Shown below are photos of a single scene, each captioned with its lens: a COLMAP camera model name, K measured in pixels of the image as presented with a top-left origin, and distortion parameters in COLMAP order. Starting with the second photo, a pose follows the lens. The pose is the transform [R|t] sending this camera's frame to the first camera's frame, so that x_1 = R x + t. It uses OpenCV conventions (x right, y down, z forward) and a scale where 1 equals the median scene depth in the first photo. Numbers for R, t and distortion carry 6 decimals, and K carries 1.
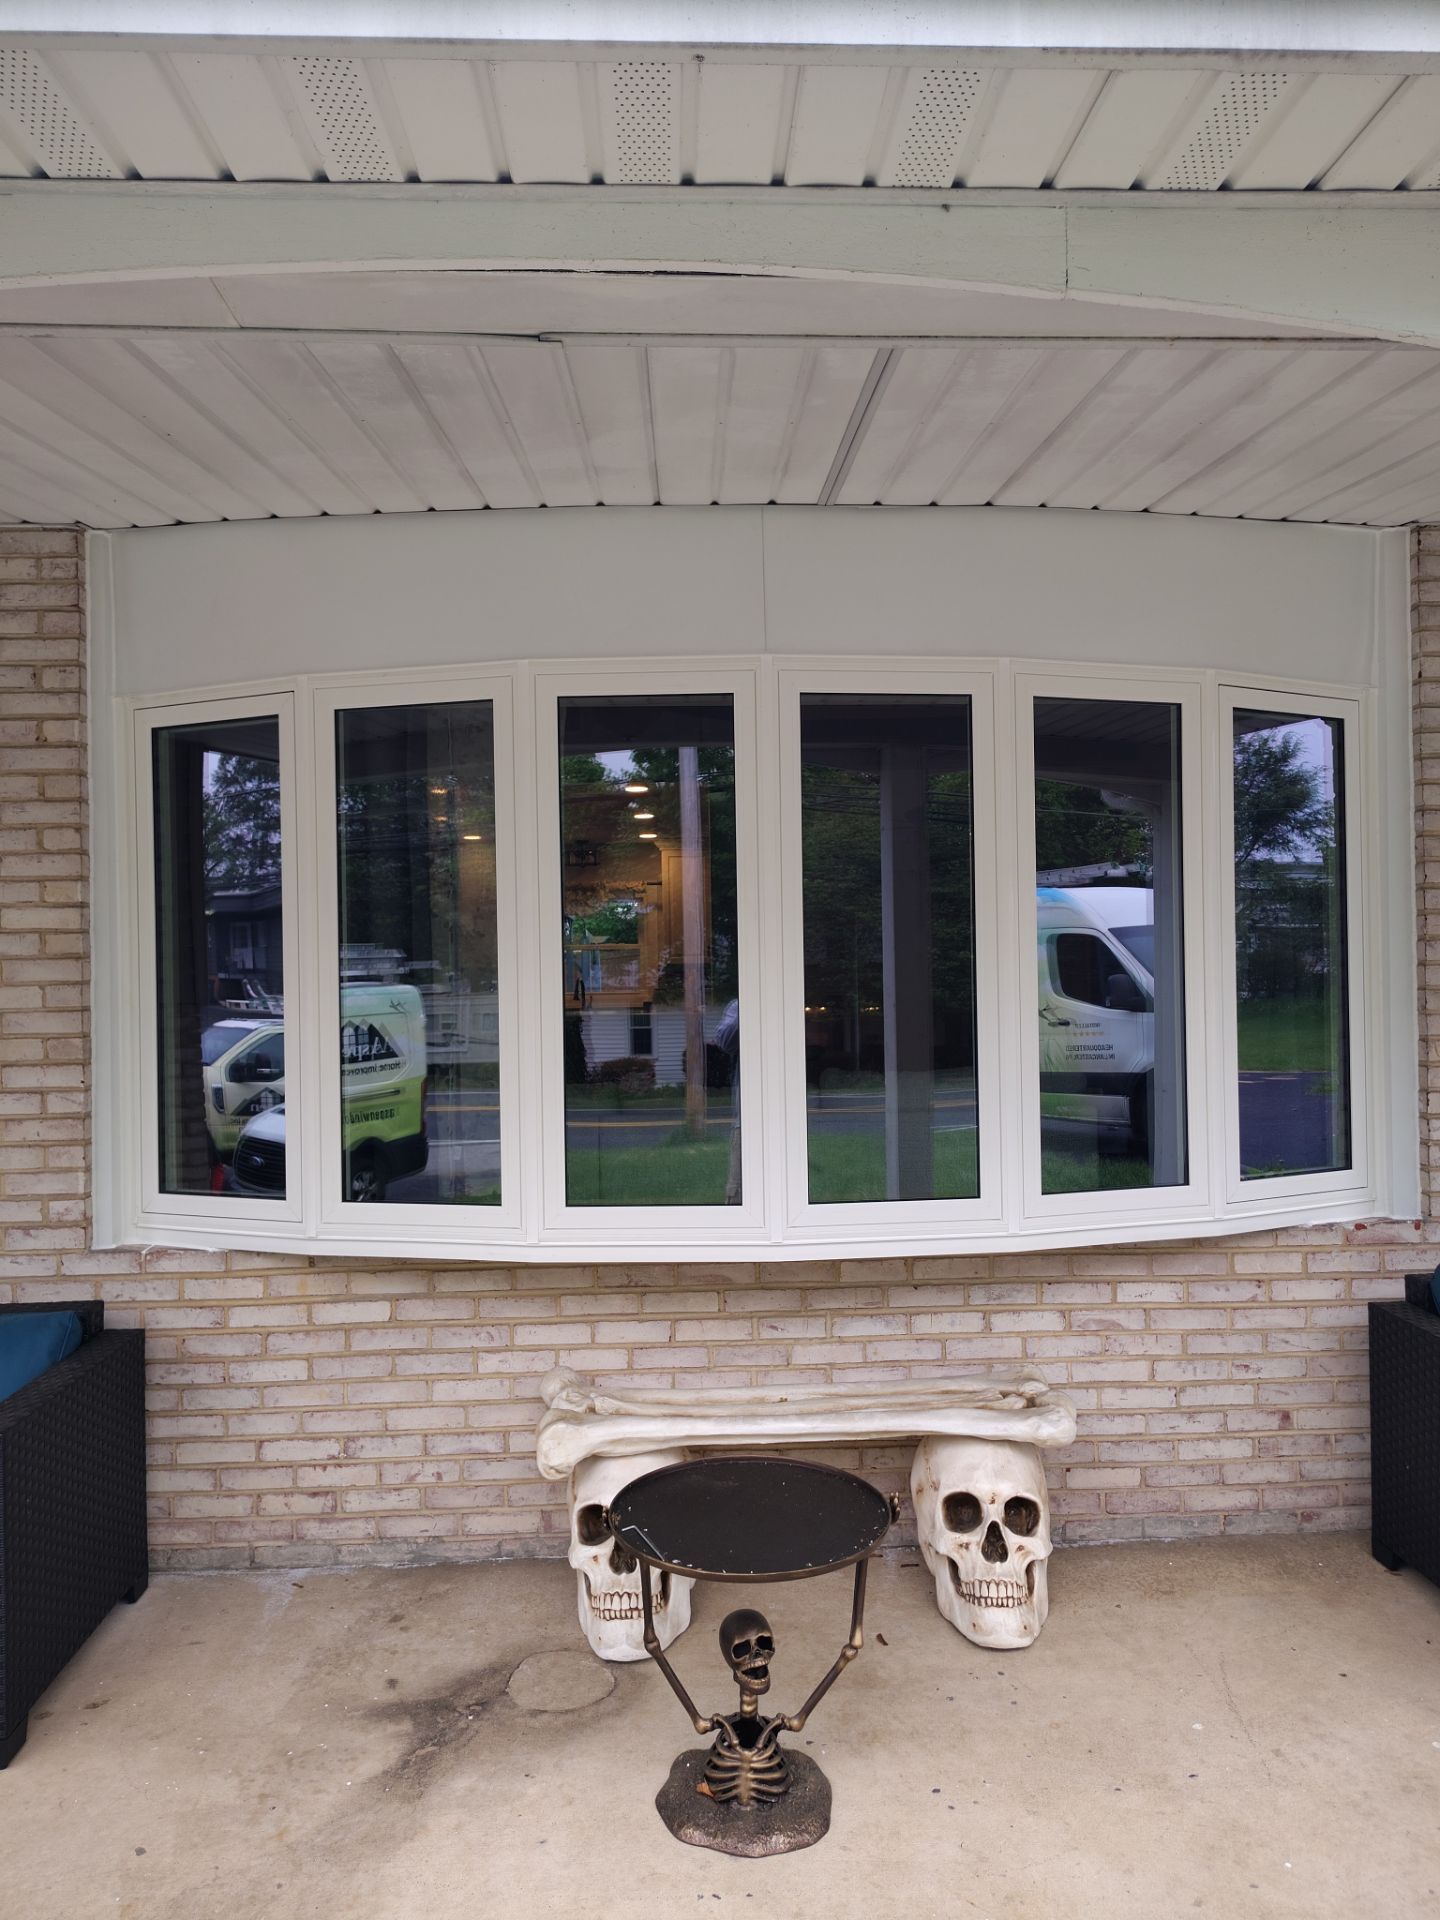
lens RADIAL K [[1333.3, 0, 729.4], [0, 1333.3, 961.6], [0, 0, 1]] dist [0.070947, -0.079716]
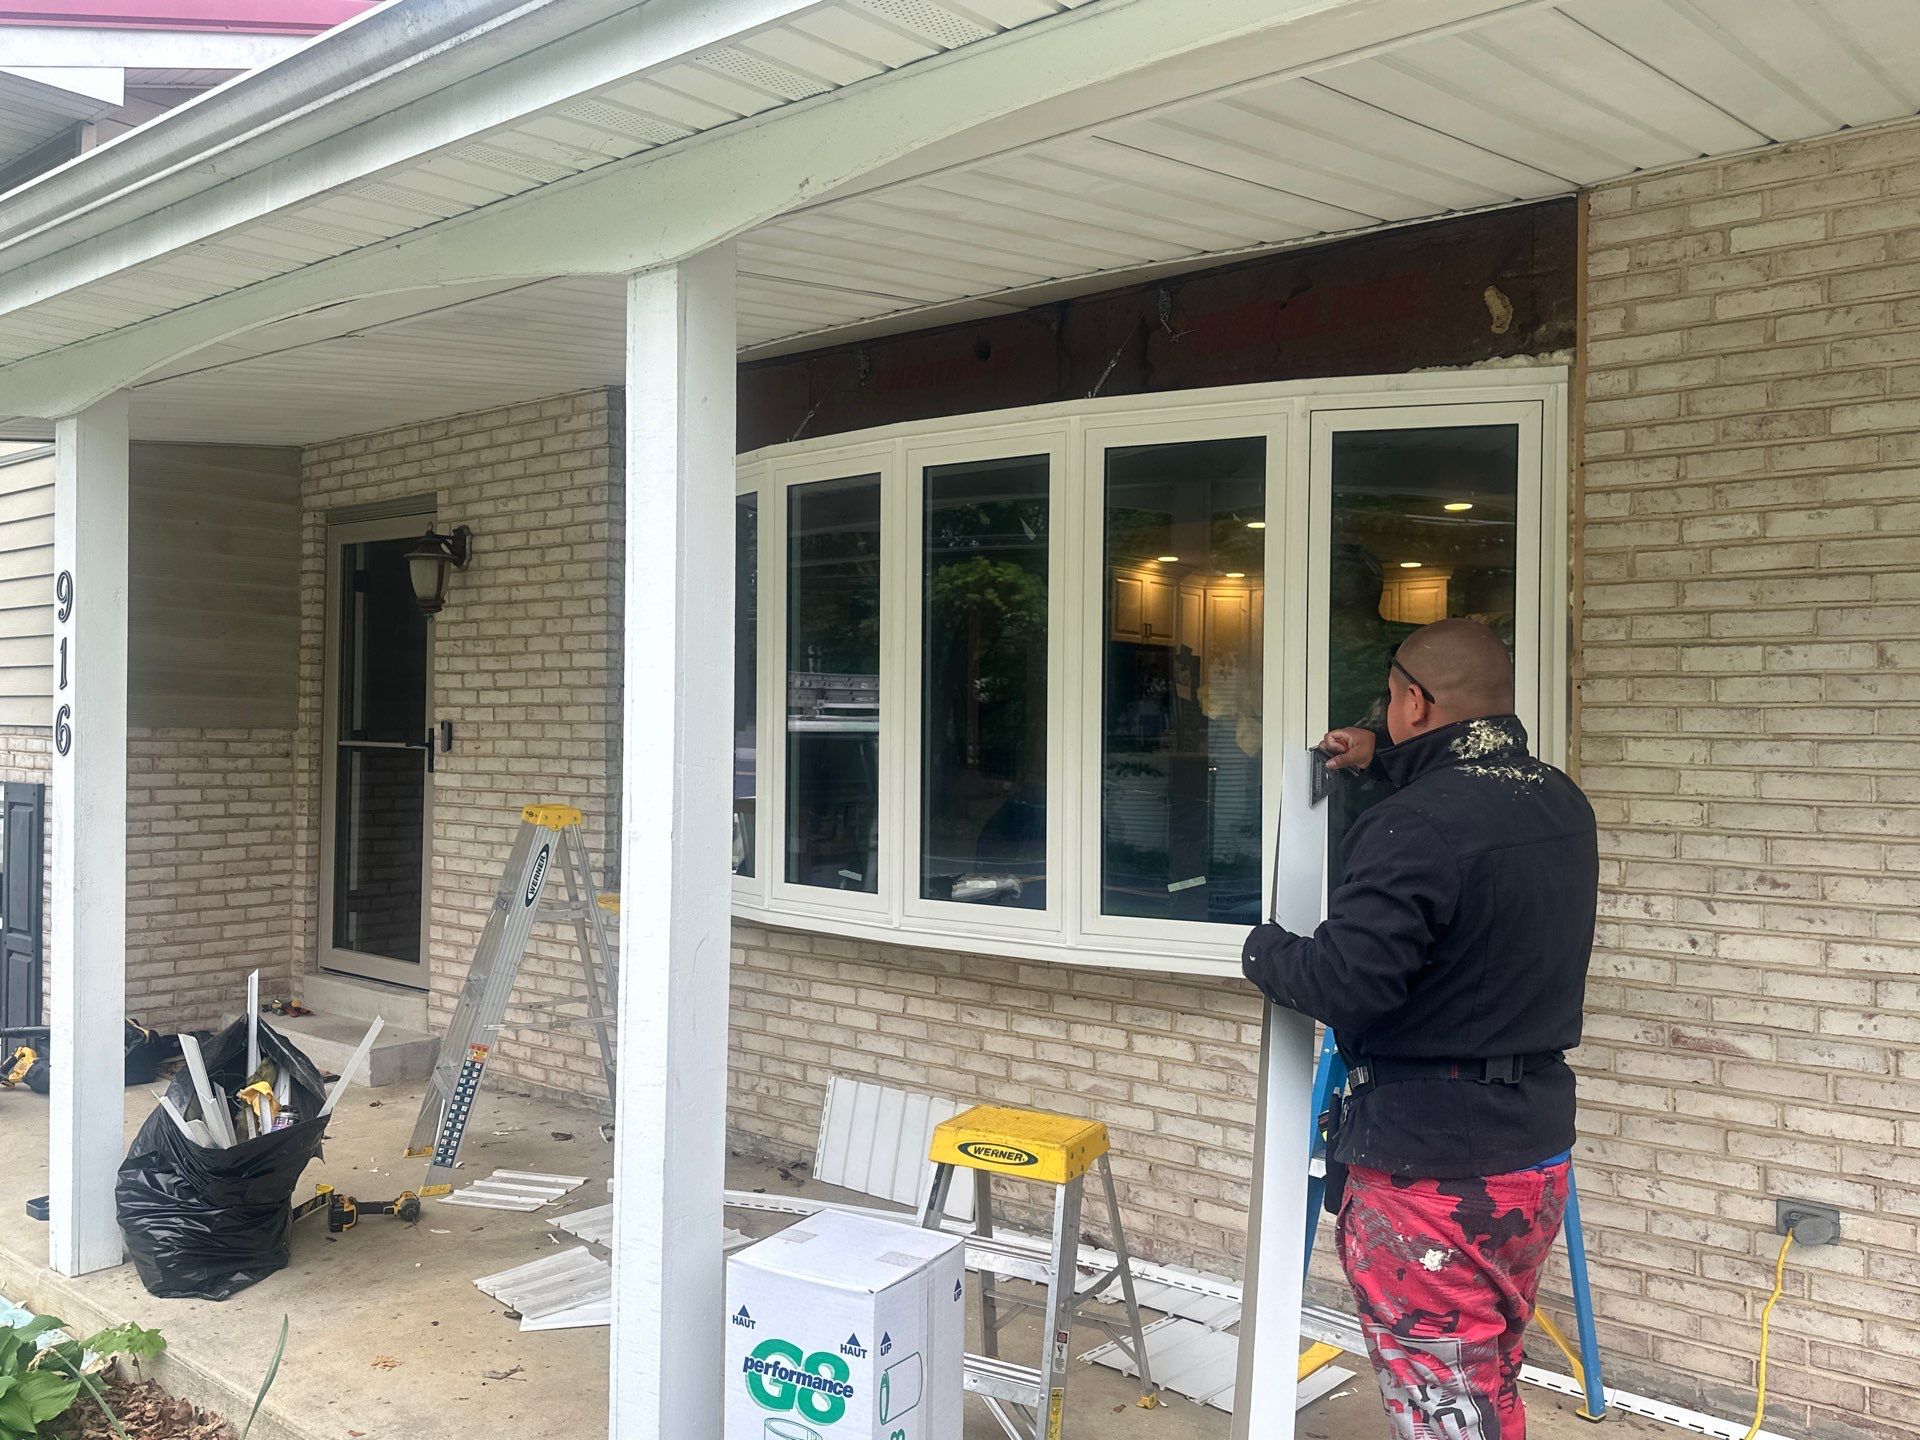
lens RADIAL K [[1575.4, 0, 932.3], [0, 1575.4, 709.2], [0, 0, 1]] dist [0.154990, -0.277174]
pose [[0.737243, 0.017427, -0.675403, 0.927308], [-0.013527, 0.999848, 0.011033, -0.001998], [0.675493, 0.001002, 0.737366, -0.018909]]
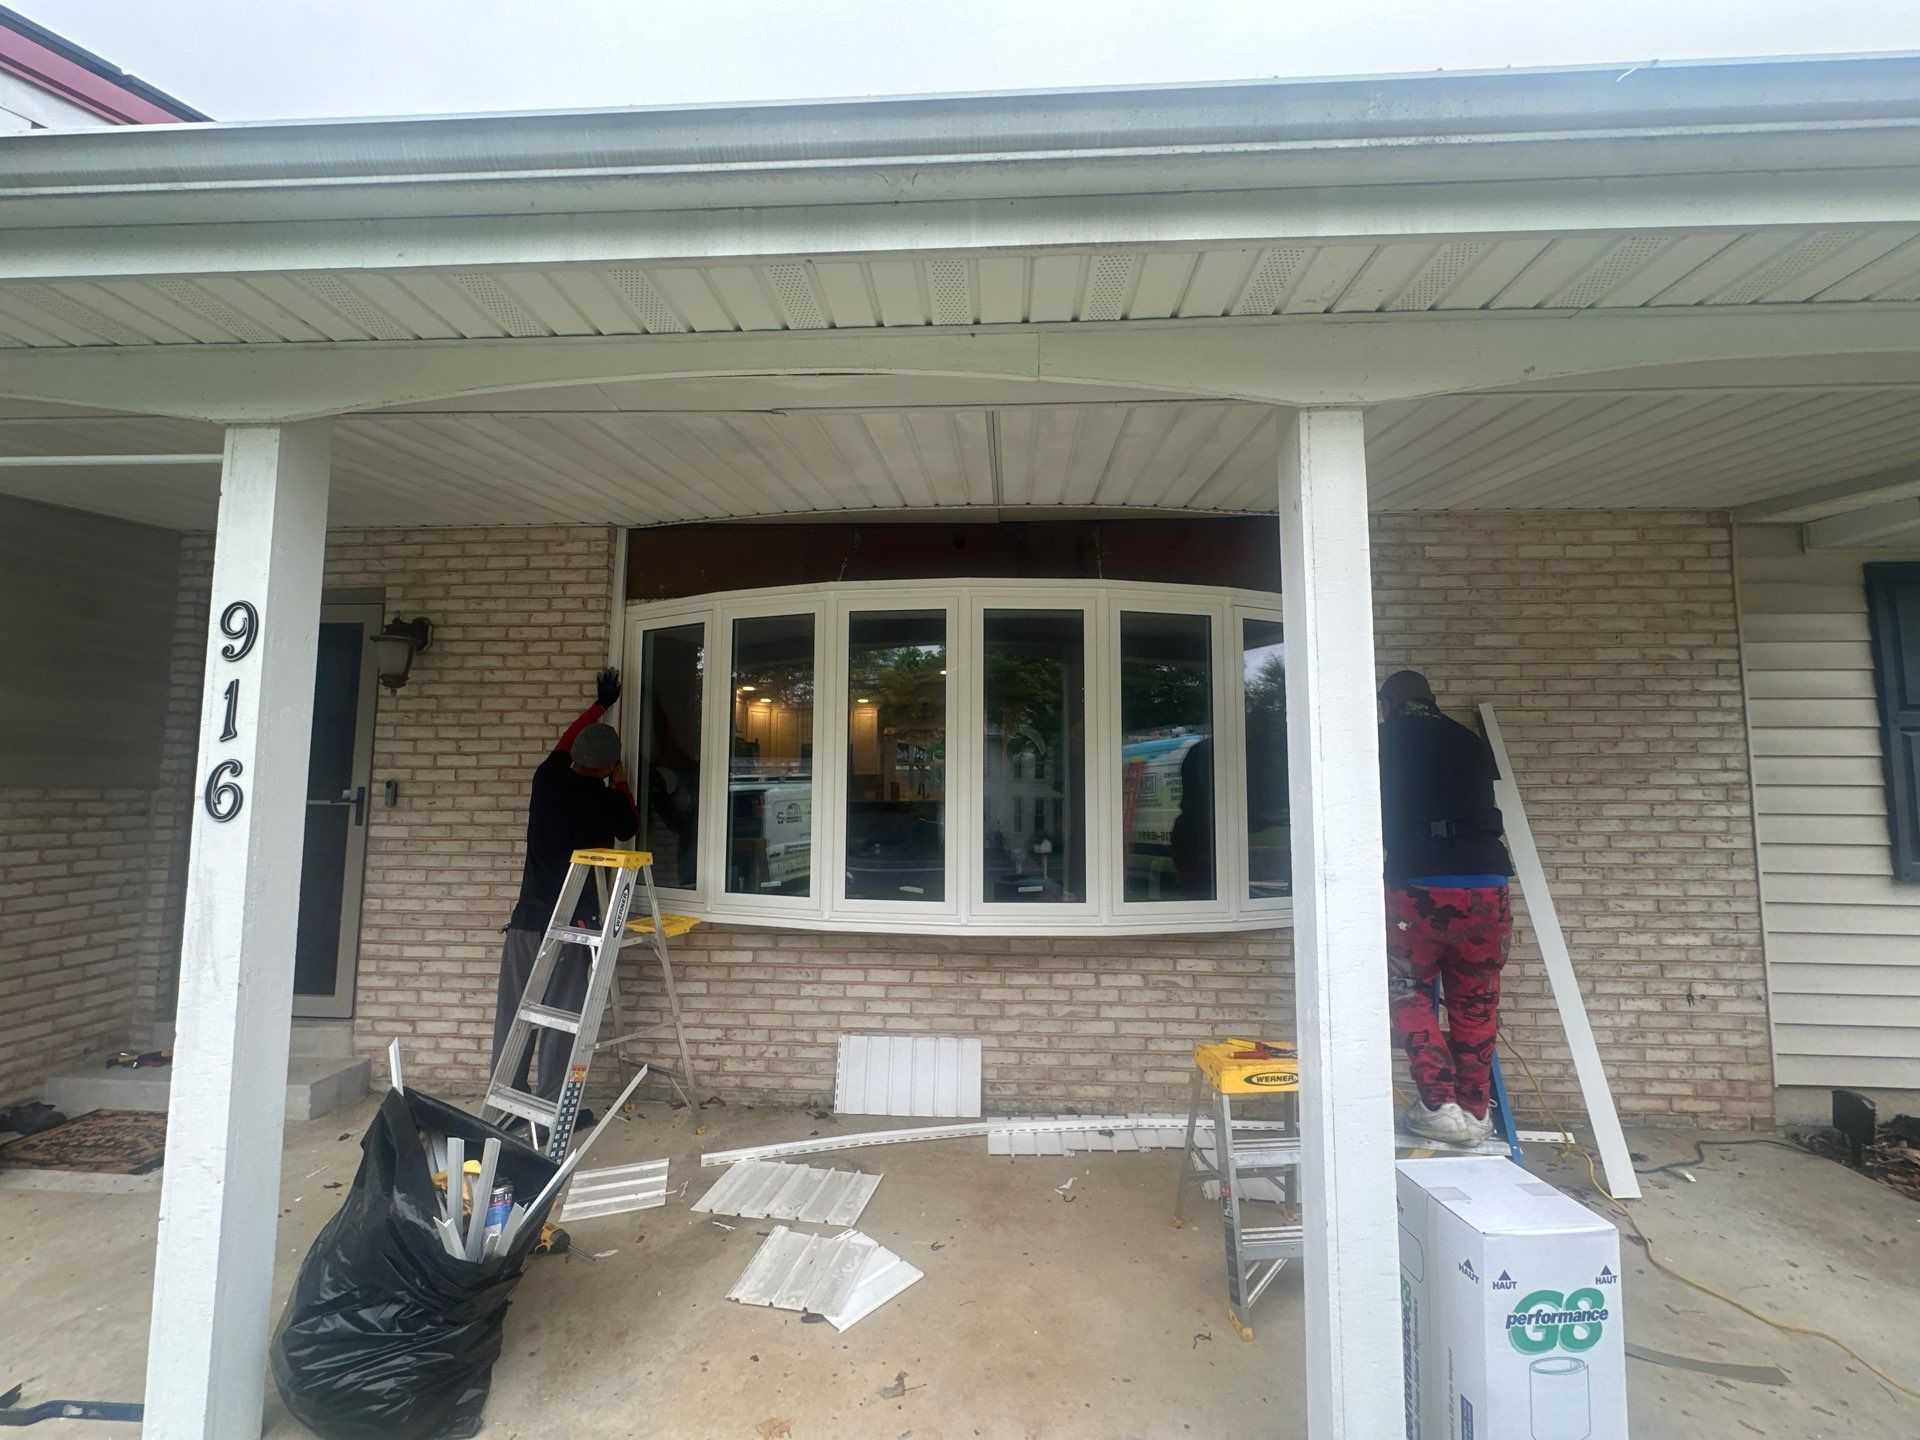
lens RADIAL K [[775.0, 0, 960.0], [0, 775.0, 720.0], [0, 0, 1]] dist [-0.009859, 0.005753]
pose [[0.994857, 0.012475, -0.100518, 0.116187], [-0.019796, 0.997196, -0.072173, 0.018407], [0.099336, 0.073792, 0.992314, -0.002530]]
